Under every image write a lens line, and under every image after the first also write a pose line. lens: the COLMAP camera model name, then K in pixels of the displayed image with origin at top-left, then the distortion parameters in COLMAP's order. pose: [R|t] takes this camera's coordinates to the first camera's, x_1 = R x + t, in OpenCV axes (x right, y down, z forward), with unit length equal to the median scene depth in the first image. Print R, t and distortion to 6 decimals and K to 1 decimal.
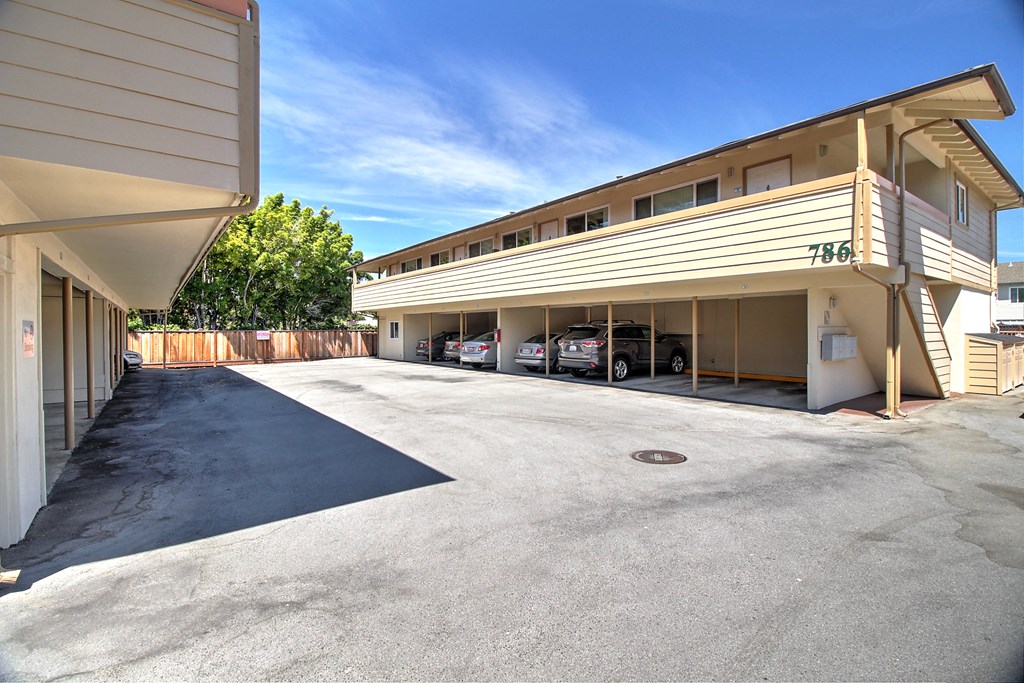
lens RADIAL K [[480.7, 0, 509.8], [0, 480.7, 332.7], [0, 0, 1]] dist [0.001581, -0.014247]
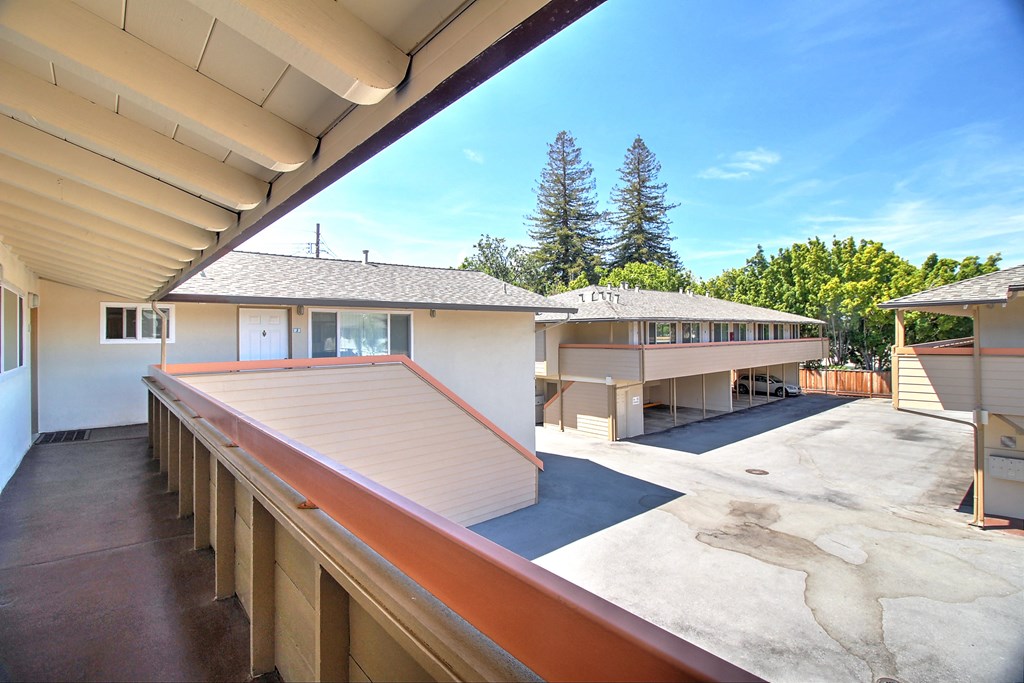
lens RADIAL K [[480.7, 0, 509.8], [0, 480.7, 332.7], [0, 0, 1]] dist [0.001581, -0.014247]
pose [[0.073889, -0.007253, -0.997240, 0.656716], [0.007062, 0.999952, -0.006749, -0.109486], [0.997241, -0.006544, 0.073937, -0.110455]]
